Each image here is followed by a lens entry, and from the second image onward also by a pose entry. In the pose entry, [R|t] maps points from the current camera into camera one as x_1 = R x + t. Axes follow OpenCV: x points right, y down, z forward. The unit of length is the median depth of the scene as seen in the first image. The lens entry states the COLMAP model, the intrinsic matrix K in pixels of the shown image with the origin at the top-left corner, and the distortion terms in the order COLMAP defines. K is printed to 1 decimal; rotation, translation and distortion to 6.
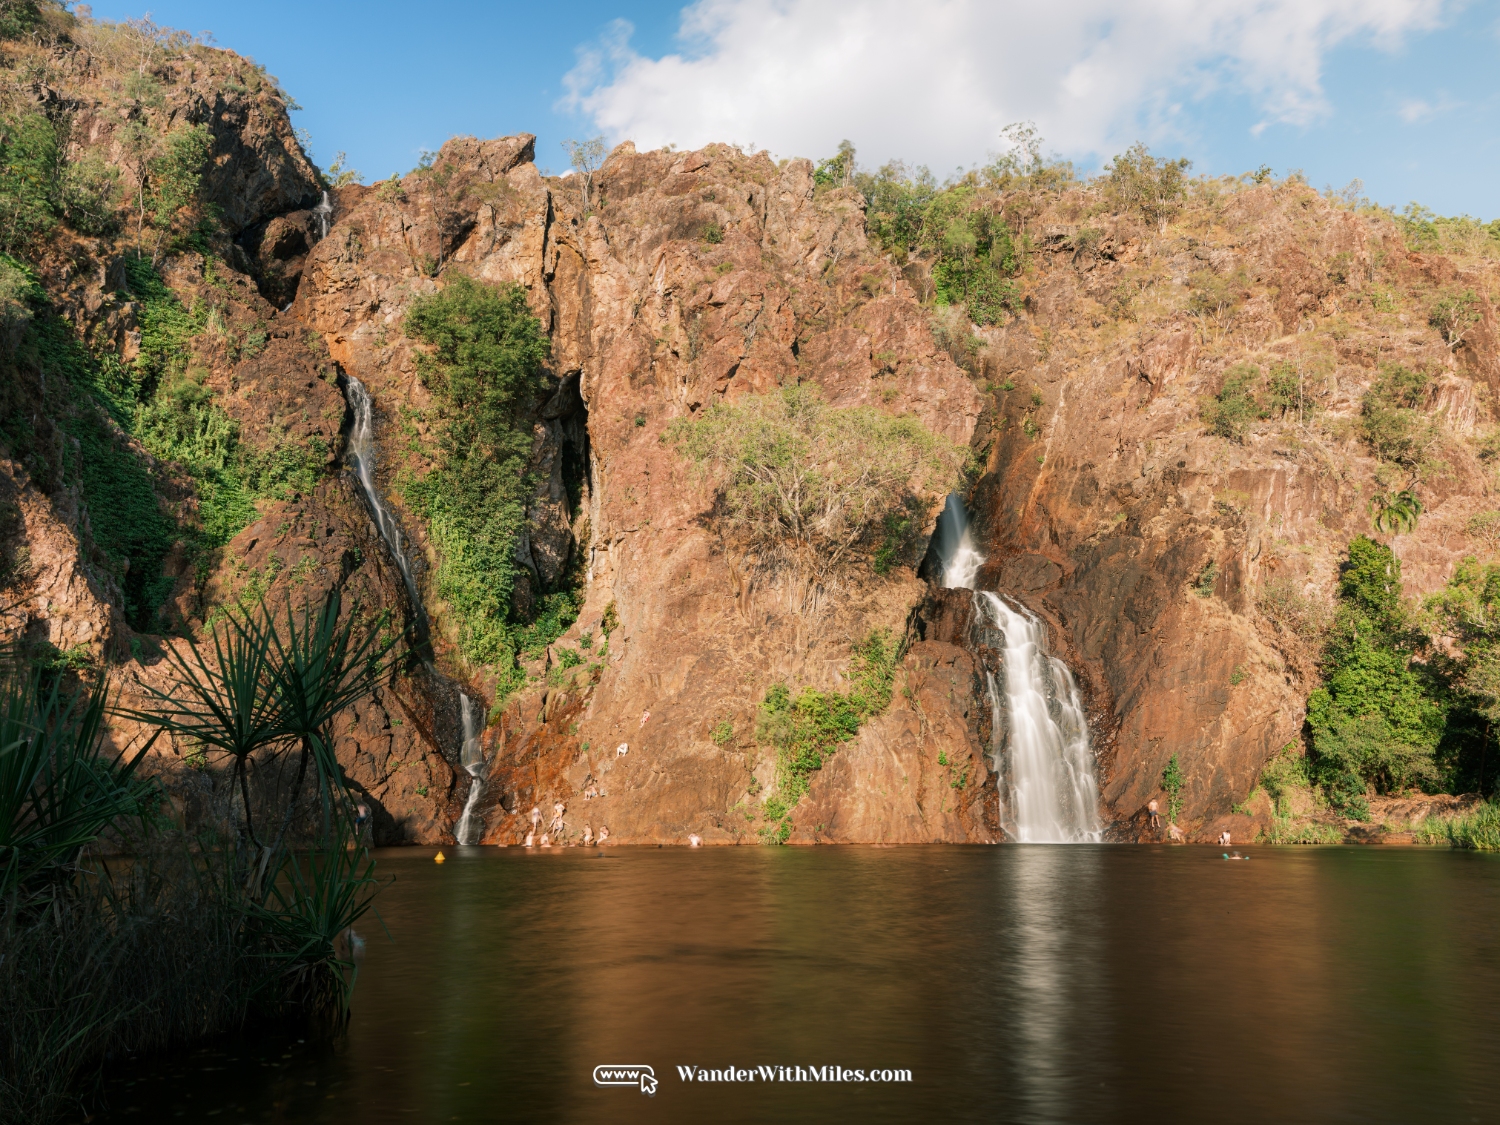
lens RADIAL K [[1225.5, 0, 750.0], [0, 1225.5, 562.5], [0, 0, 1]] dist [0.087791, -0.173810]
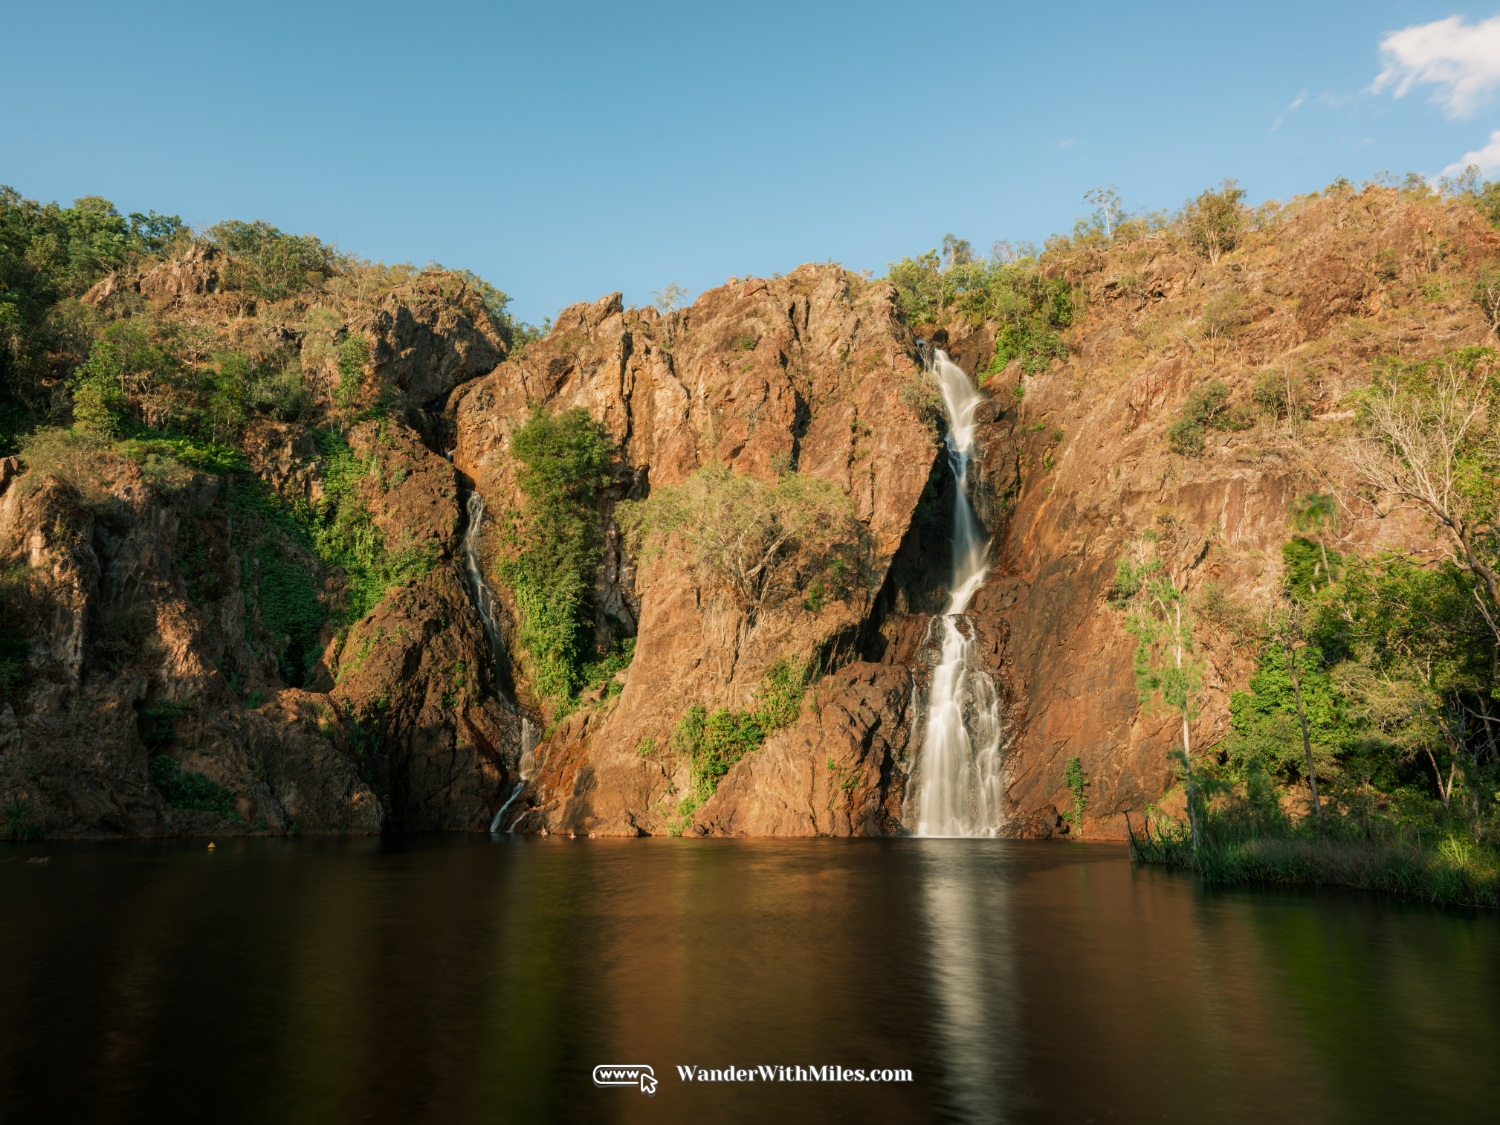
lens RADIAL K [[993.2, 0, 744.4], [0, 993.2, 562.3], [0, 0, 1]] dist [0.048242, -0.066223]
pose [[0.924907, -0.085228, -0.370517, 0.380620], [0.073145, 0.996233, -0.046568, 0.004305], [0.373091, 0.015970, 0.927657, 0.068762]]
